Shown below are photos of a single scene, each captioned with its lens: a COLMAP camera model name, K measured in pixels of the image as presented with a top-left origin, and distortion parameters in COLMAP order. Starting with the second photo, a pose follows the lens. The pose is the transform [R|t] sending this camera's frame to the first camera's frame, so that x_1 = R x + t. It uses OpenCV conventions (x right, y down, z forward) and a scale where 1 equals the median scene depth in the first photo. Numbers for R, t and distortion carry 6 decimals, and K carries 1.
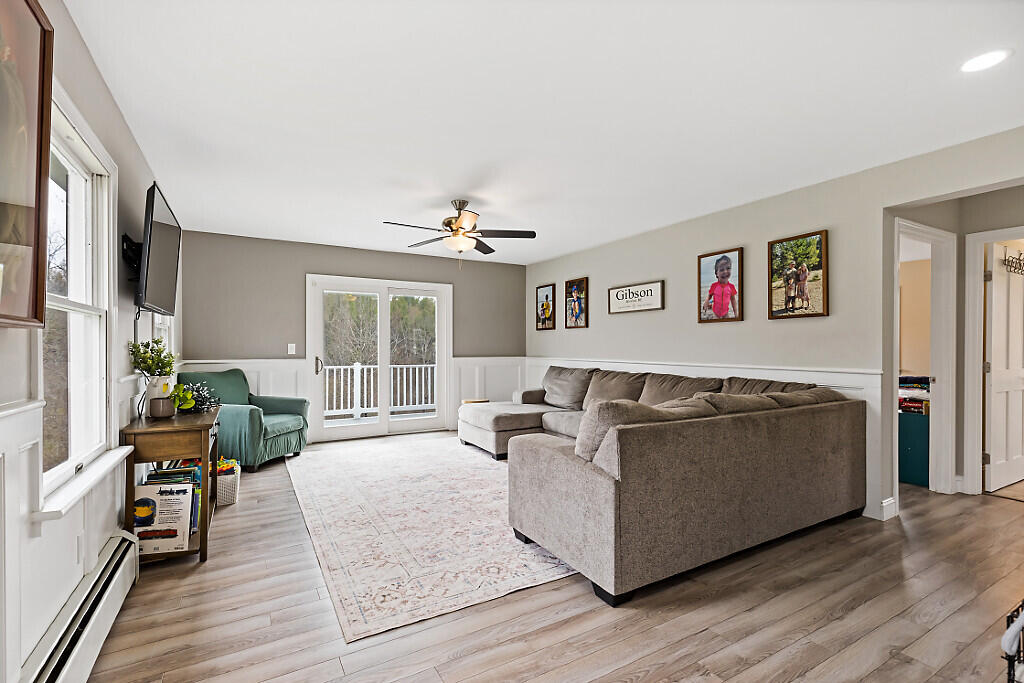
lens RADIAL K [[467.0, 0, 511.7], [0, 467.0, 335.8], [0, 0, 1]] dist [-0.000609, -0.000297]
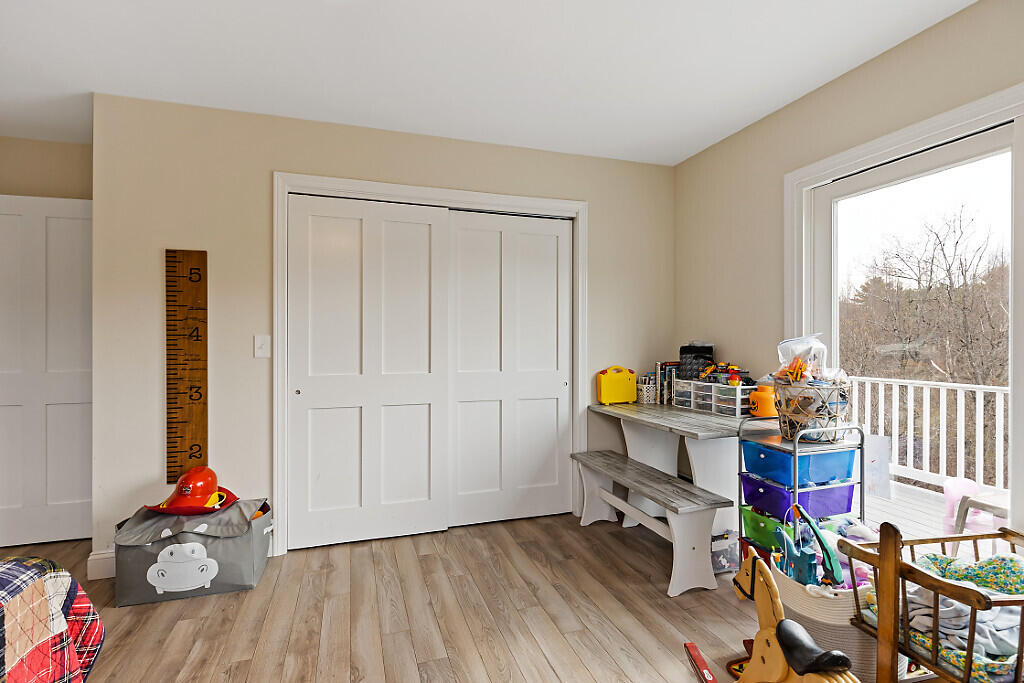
lens RADIAL K [[478.4, 0, 512.0], [0, 478.4, 341.5], [0, 0, 1]] dist [0.001768, -0.000106]
pose [[-0.192762, -0.008537, -0.981208, 0.191626], [-0.004599, 0.999959, -0.007797, 0.032923], [0.981235, 0.003010, -0.192794, 0.689164]]
